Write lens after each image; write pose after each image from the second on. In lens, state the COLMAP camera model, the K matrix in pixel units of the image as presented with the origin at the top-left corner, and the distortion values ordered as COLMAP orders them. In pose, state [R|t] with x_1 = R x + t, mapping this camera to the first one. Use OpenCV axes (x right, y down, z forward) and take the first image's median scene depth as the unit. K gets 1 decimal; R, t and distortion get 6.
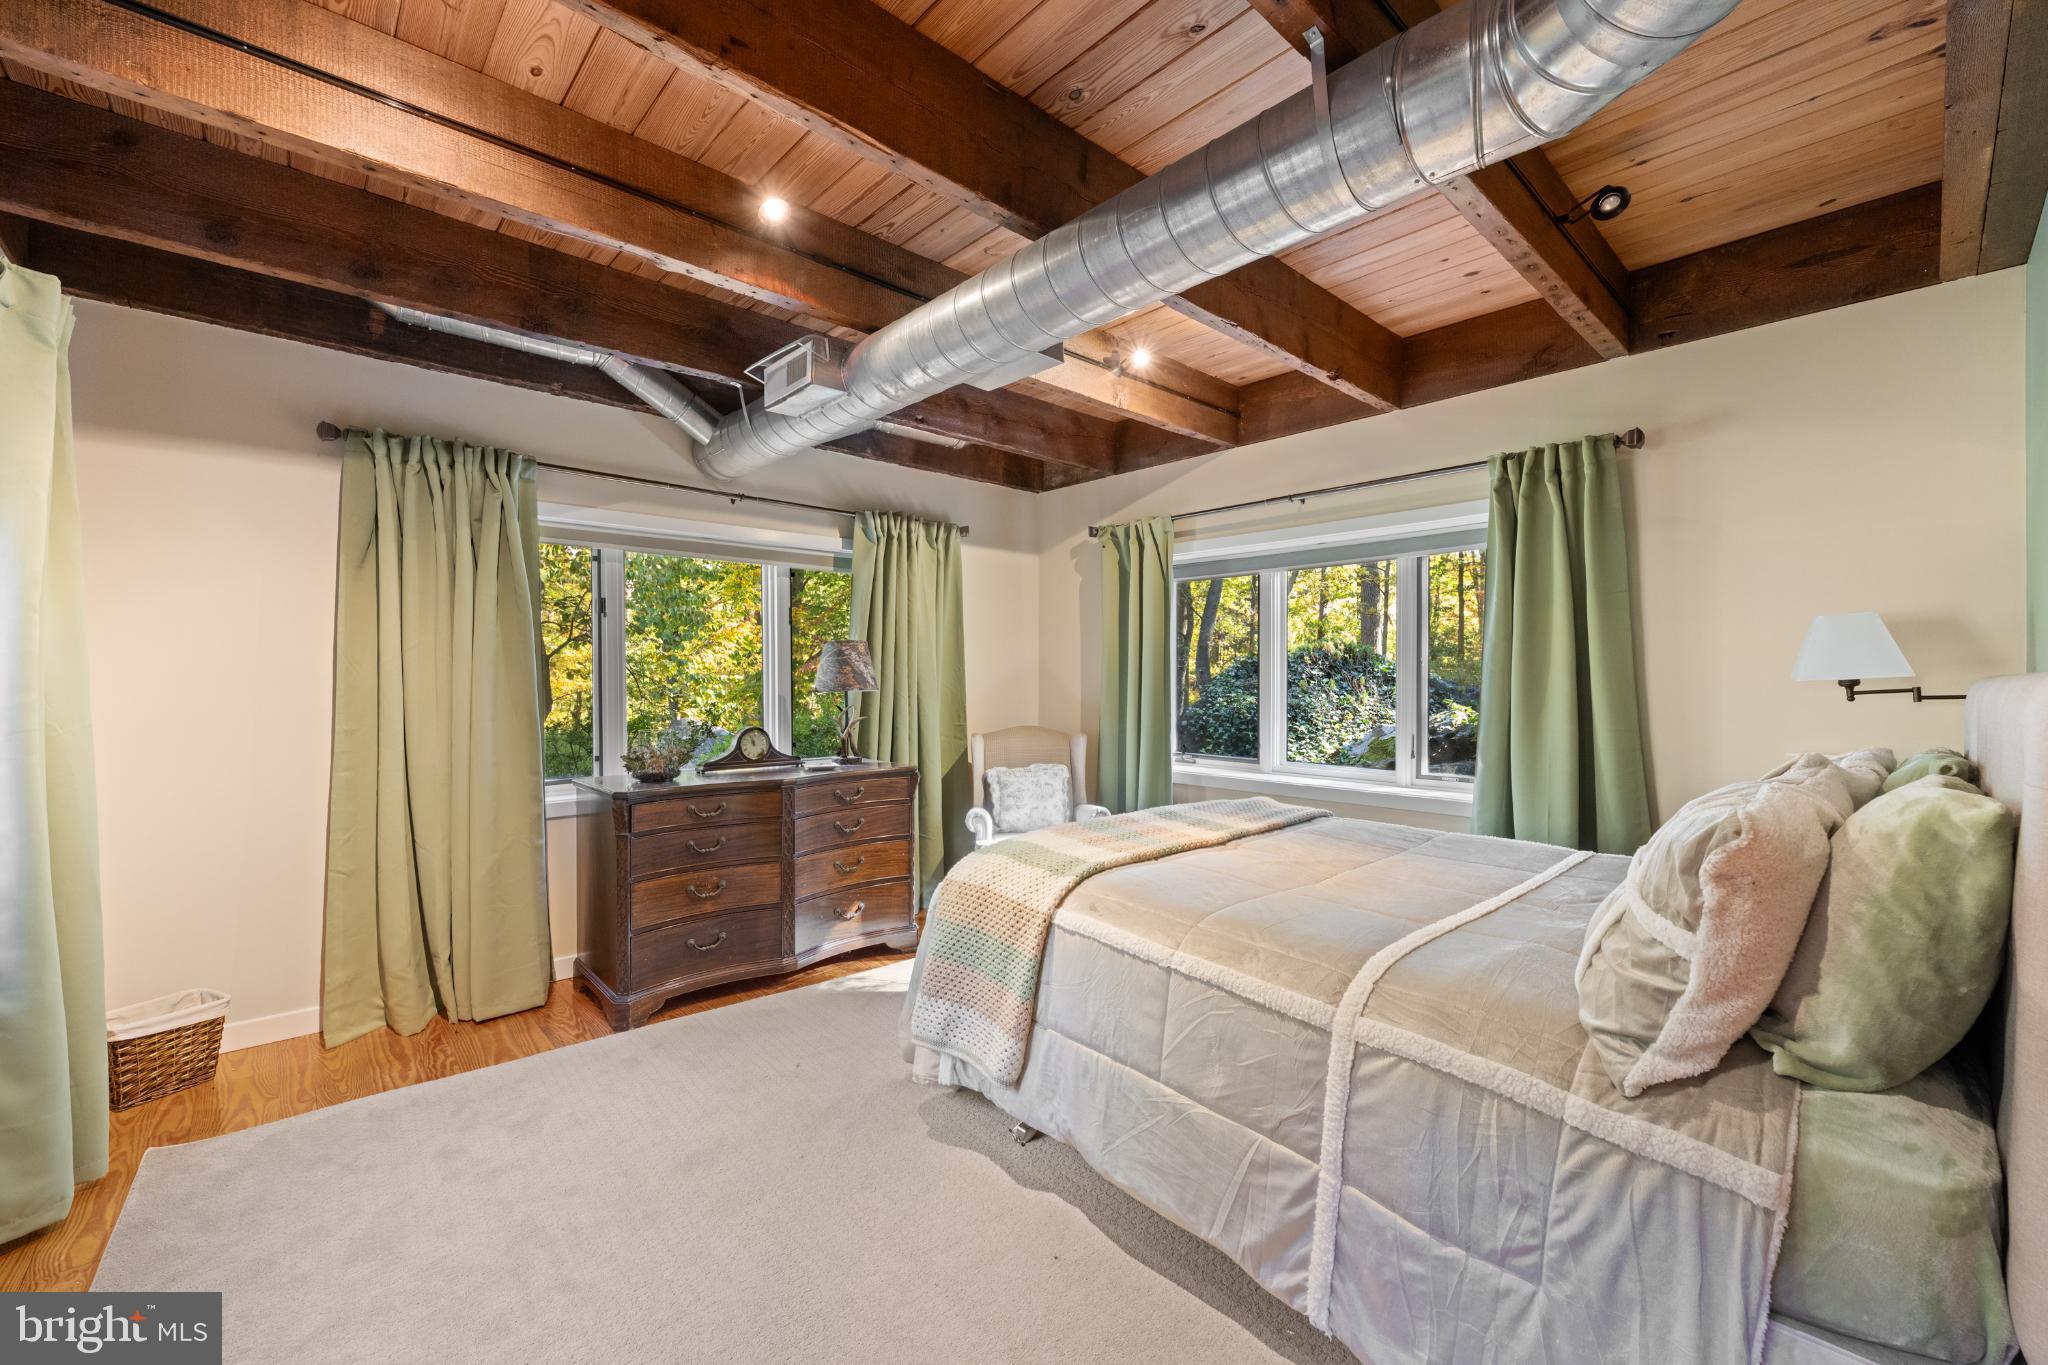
lens RADIAL K [[810.9, 0, 1008.7], [0, 810.9, 673.3], [0, 0, 1]] dist [-0.003506, 0.000752]
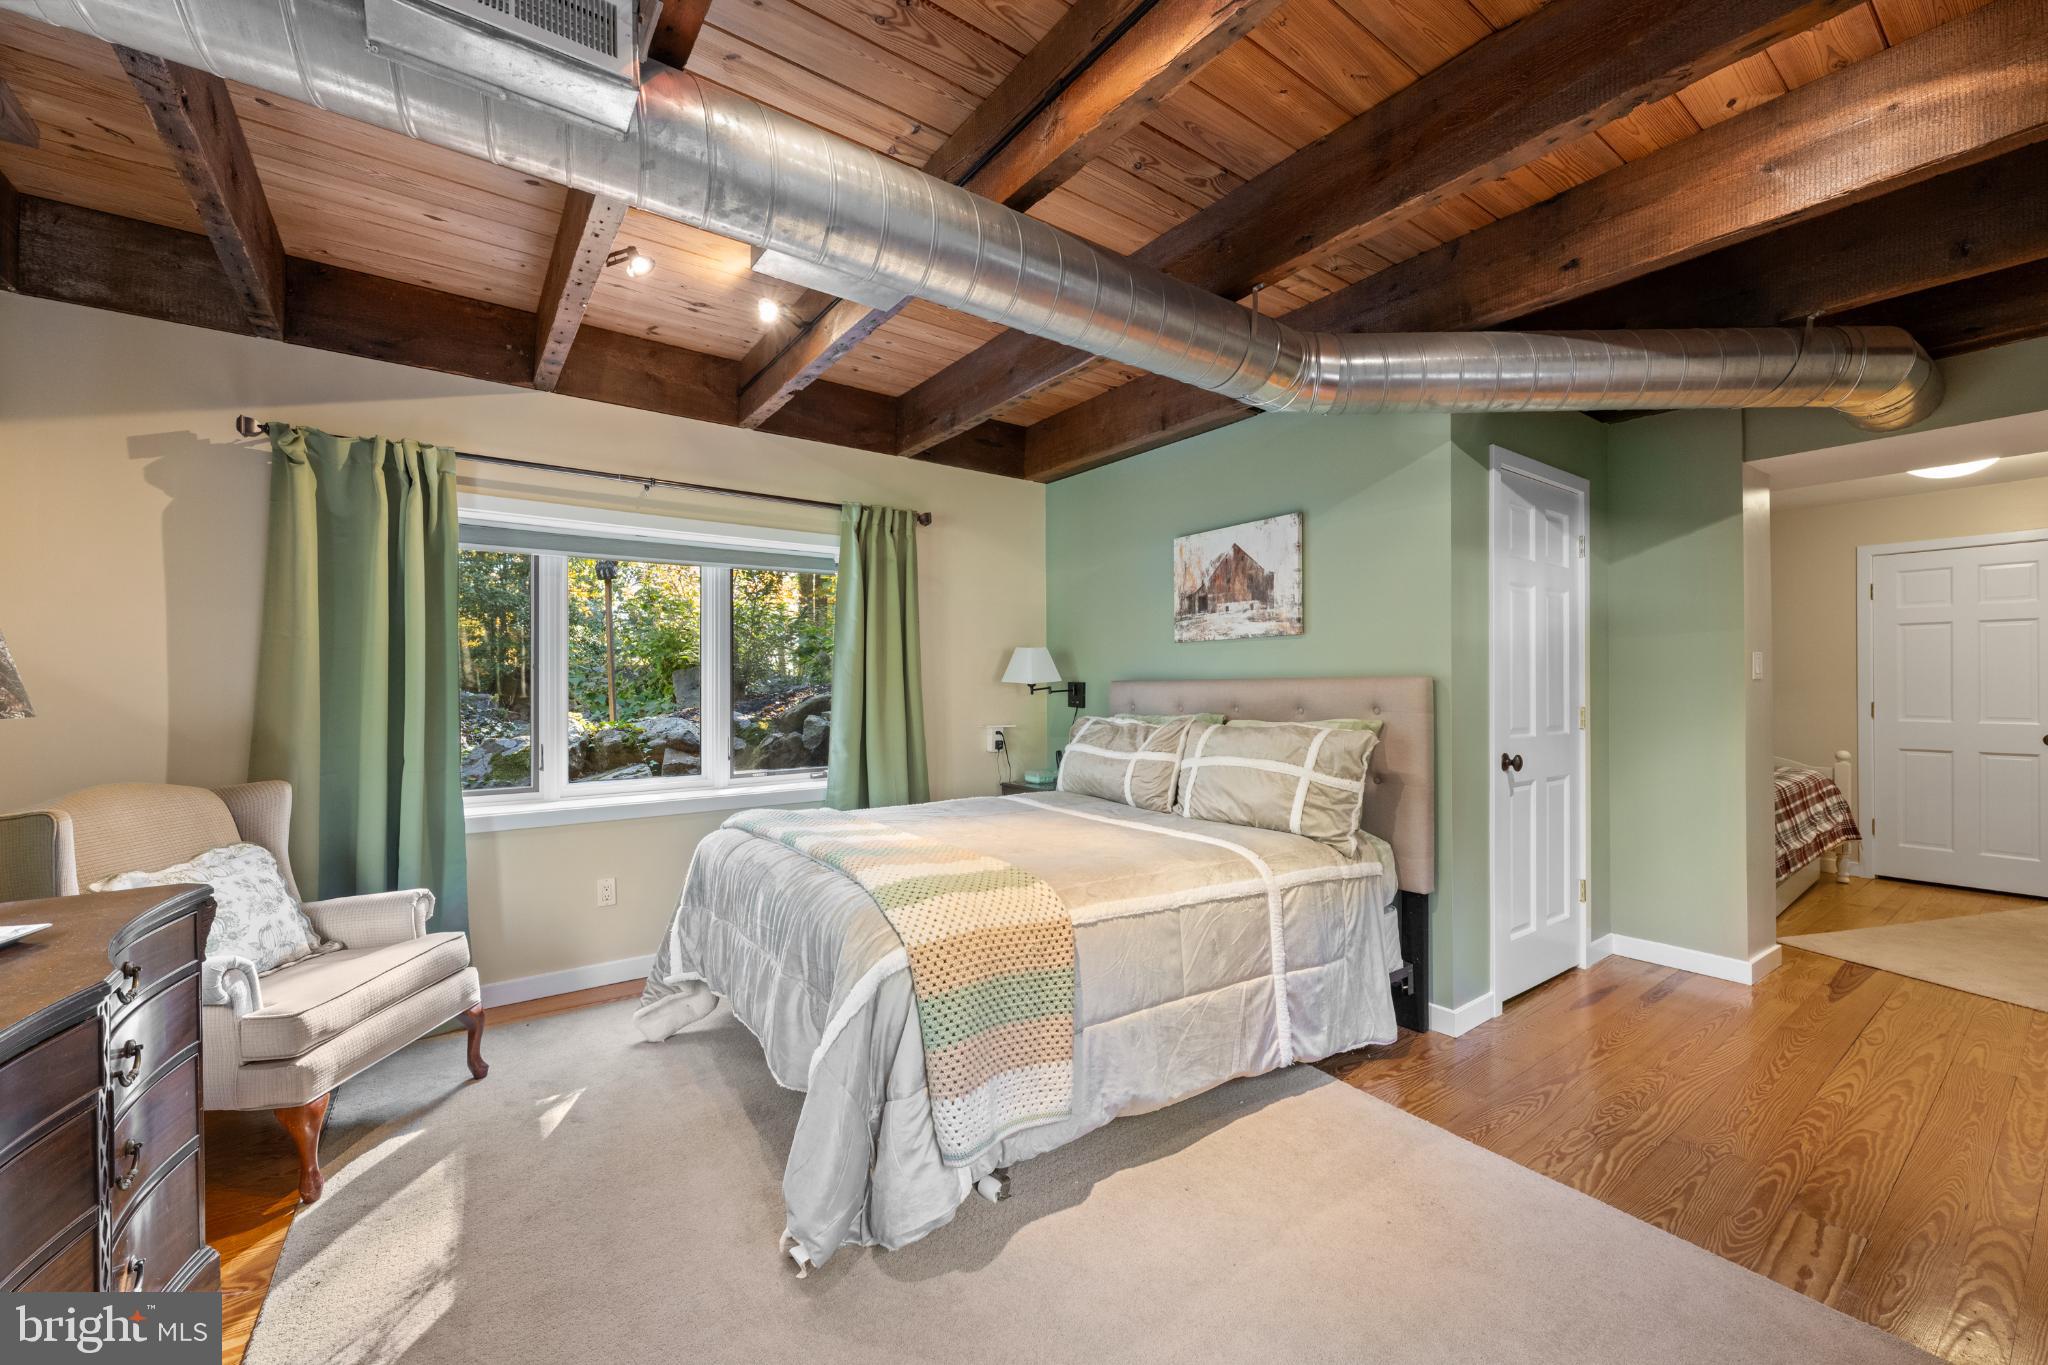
lens RADIAL K [[810.9, 0, 1011.7], [0, 810.9, 691.5], [0, 0, 1]] dist [-0.003506, 0.000752]
pose [[0.111878, -0.006510, 0.993701, -0.647898], [0.000202, 0.999979, 0.006529, 0.011082], [-0.993722, -0.000530, 0.111877, 0.665358]]
